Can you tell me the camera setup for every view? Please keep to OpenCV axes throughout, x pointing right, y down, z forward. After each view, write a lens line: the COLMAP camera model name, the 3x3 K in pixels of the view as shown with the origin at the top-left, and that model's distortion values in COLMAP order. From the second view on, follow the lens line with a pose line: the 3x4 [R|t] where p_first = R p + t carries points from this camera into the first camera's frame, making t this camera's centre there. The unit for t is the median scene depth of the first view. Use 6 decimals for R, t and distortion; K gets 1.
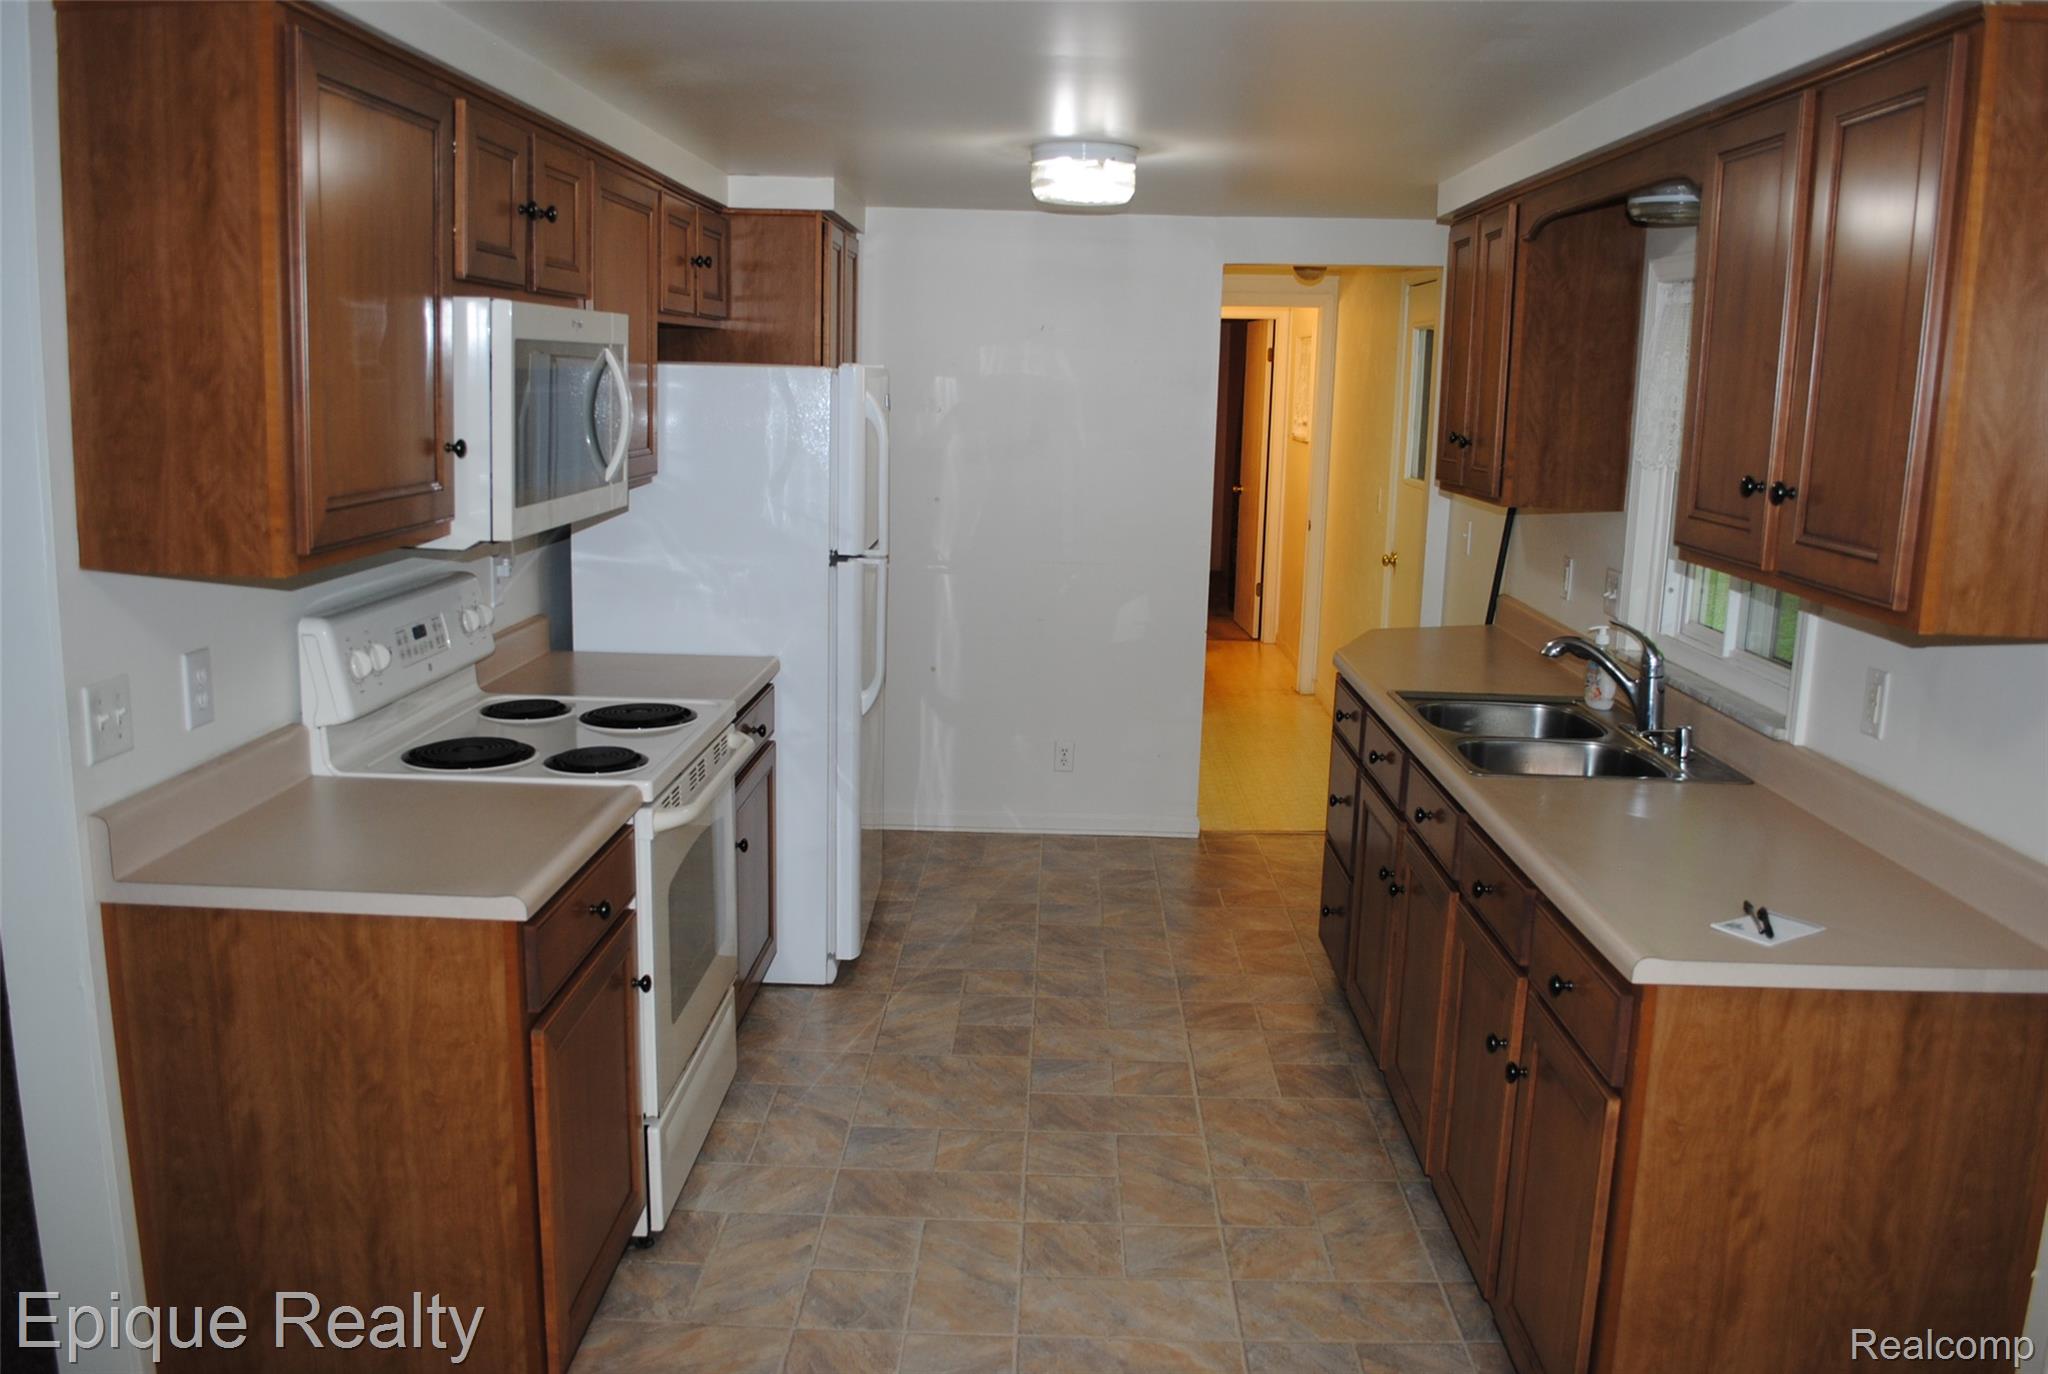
lens RADIAL K [[1617.3, 0, 1038.3], [0, 1617.3, 680.6], [0, 0, 1]] dist [-0.081333, 0.006564]
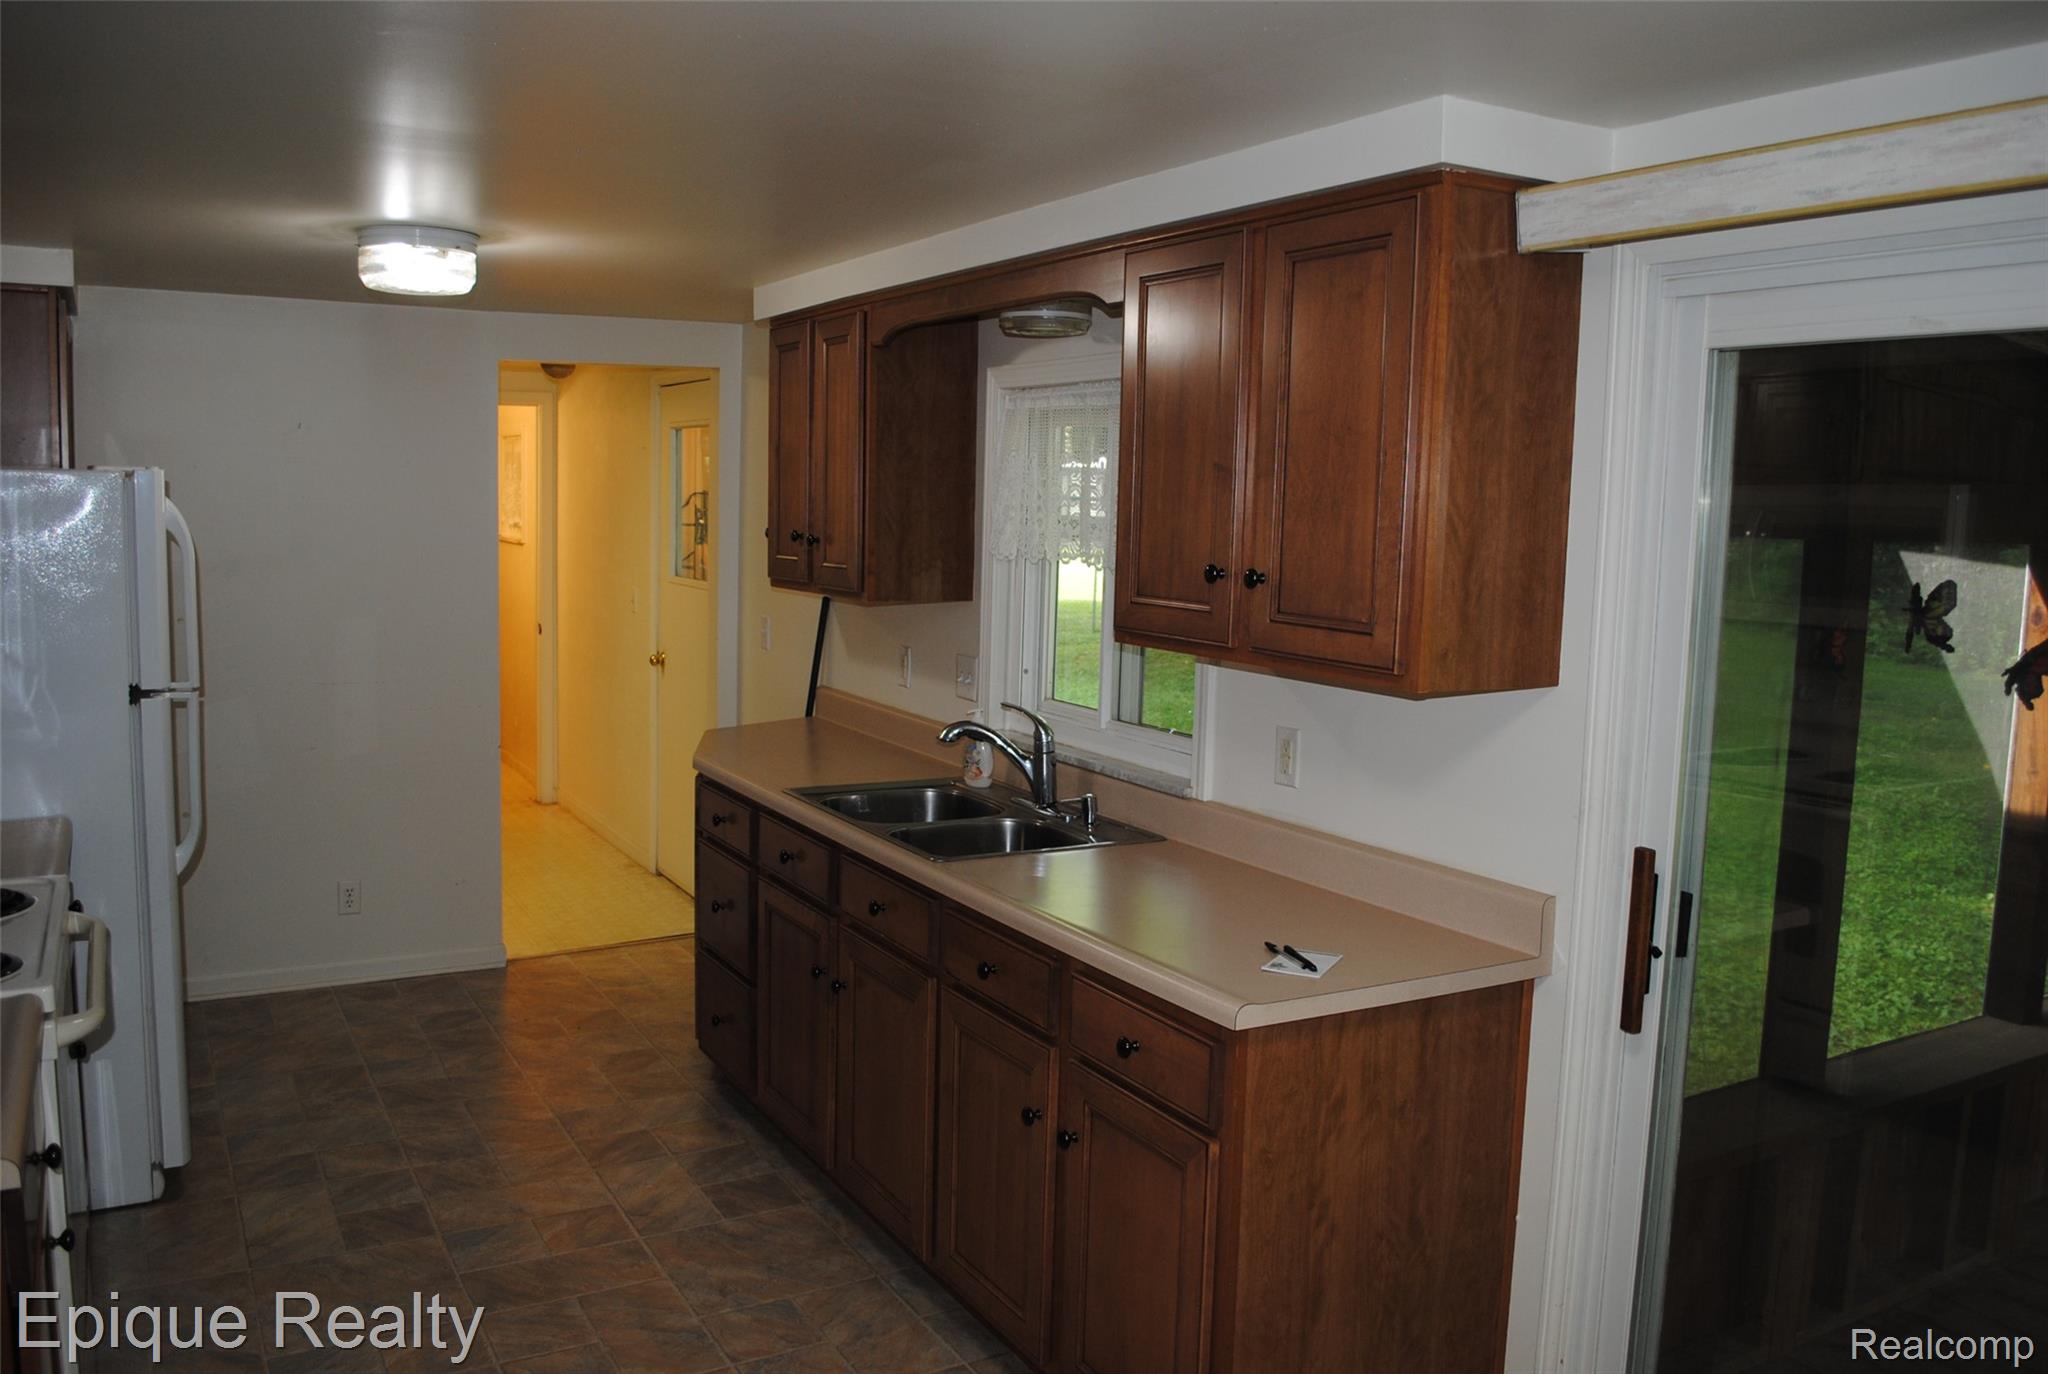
lens RADIAL K [[1617.3, 0, 1032.2], [0, 1617.3, 681.1], [0, 0, 1]] dist [-0.081333, 0.006564]
pose [[0.859662, -0.062601, 0.507013, -0.151697], [0.092322, 0.995160, -0.033663, -0.012480], [-0.502452, 0.075747, 0.861281, 0.054409]]
